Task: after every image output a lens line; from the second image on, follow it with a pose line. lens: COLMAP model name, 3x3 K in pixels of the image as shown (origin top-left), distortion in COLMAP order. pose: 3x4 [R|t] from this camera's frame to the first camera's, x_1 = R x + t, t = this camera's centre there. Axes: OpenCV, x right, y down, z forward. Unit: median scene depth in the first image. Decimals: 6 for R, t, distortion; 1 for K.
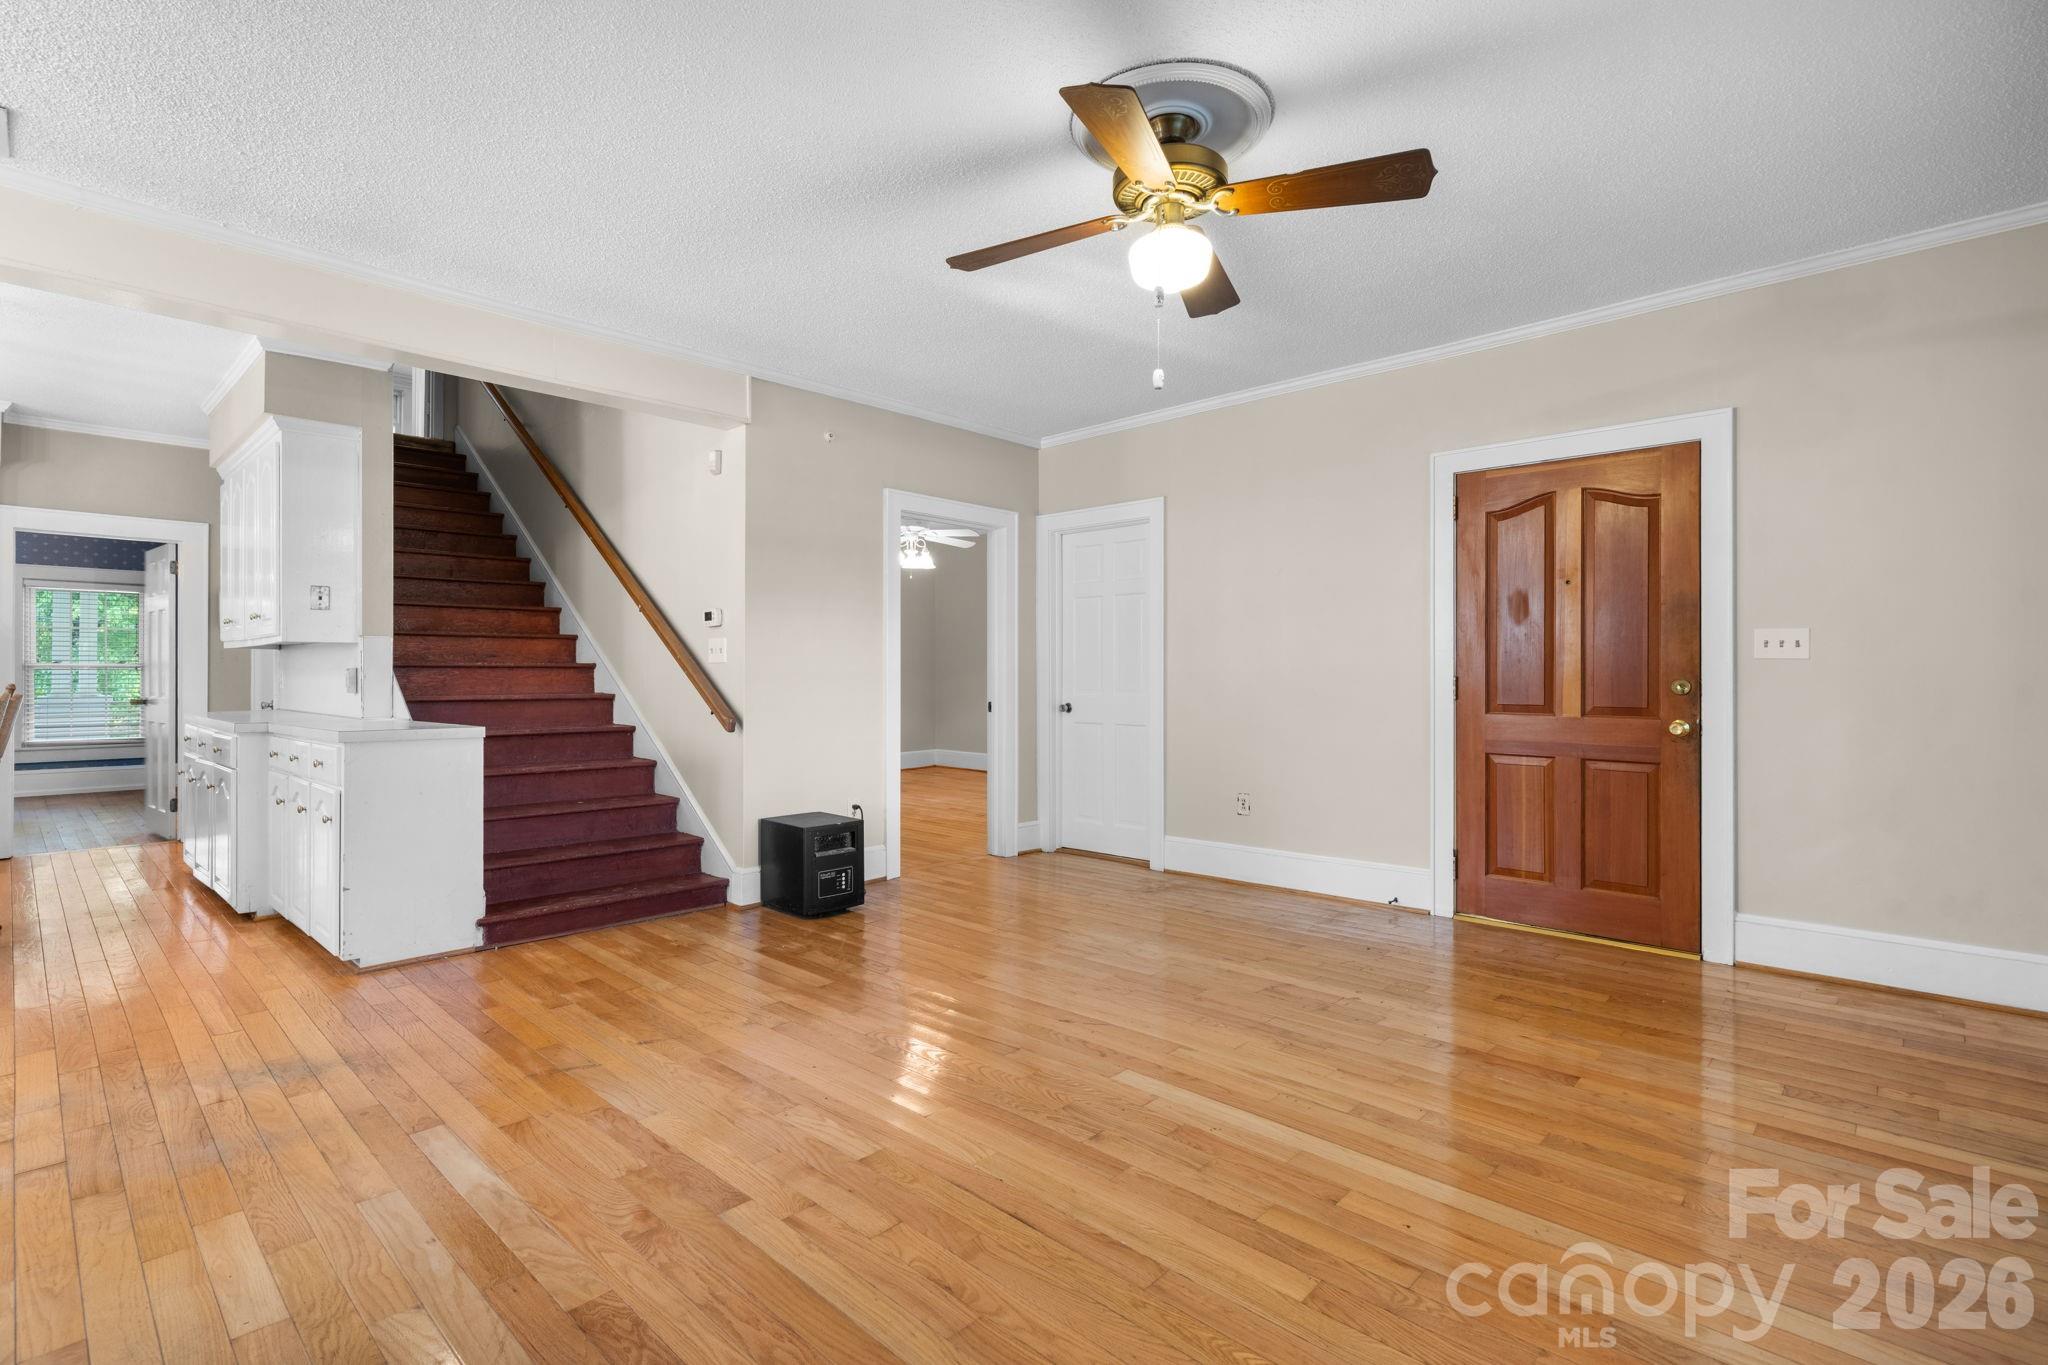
lens RADIAL K [[948.6, 0, 1021.0], [0, 948.6, 681.8], [0, 0, 1]] dist [0.002531, -0.000042]
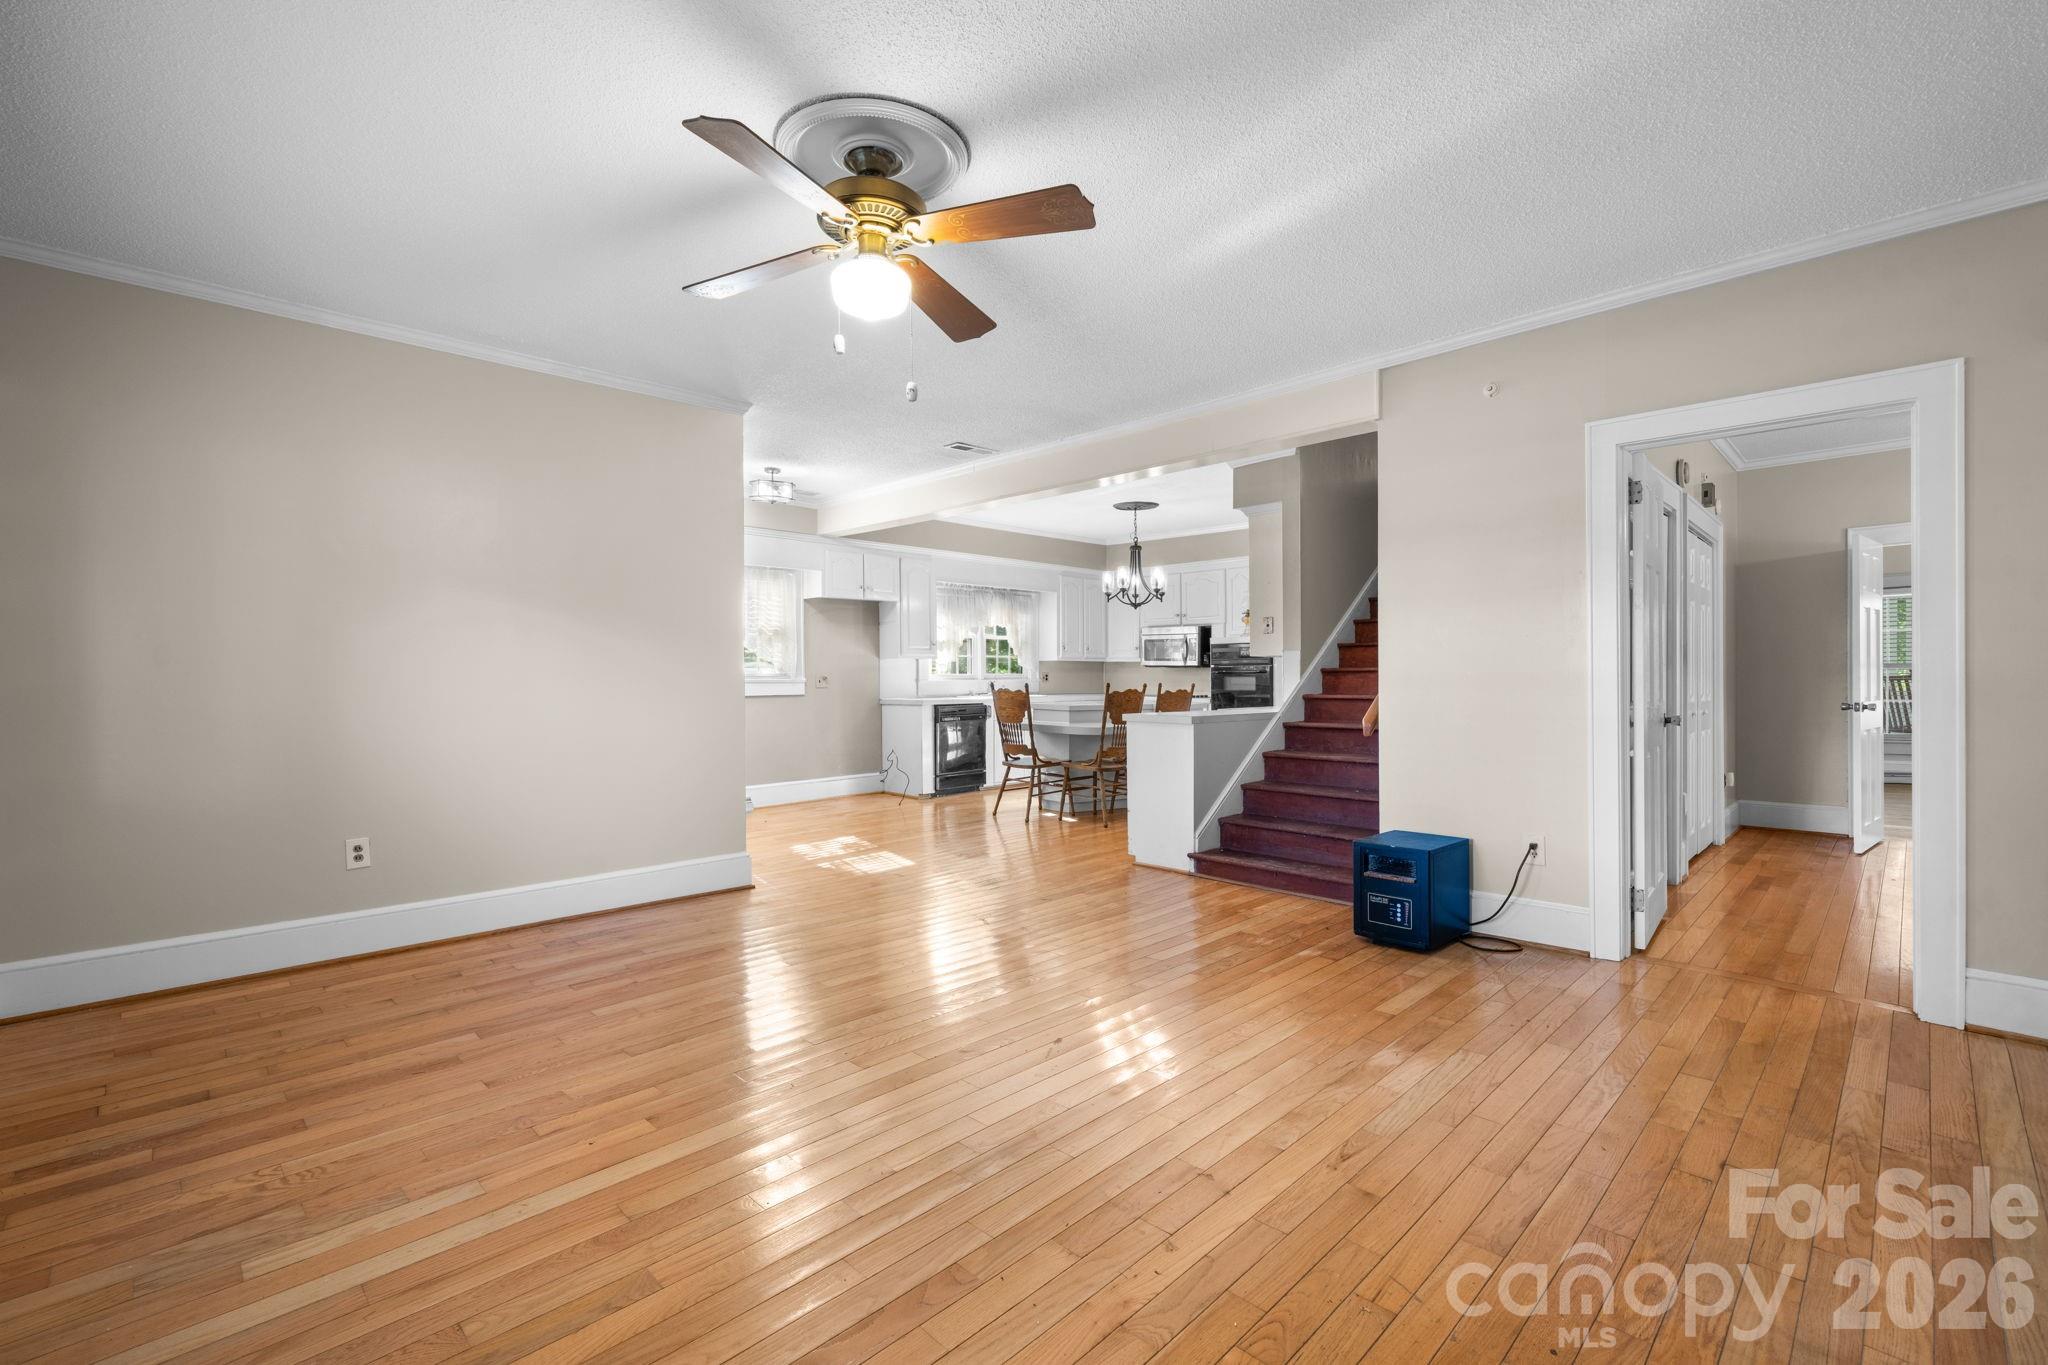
lens RADIAL K [[910.2, 0, 1029.3], [0, 910.2, 674.4], [0, 0, 1]] dist [0.002505, -0.000230]
pose [[-0.028900, -0.002281, -0.999580, 0.758768], [-0.003101, 0.999993, -0.002193, -0.009006], [0.999577, 0.003036, -0.028907, 0.778288]]
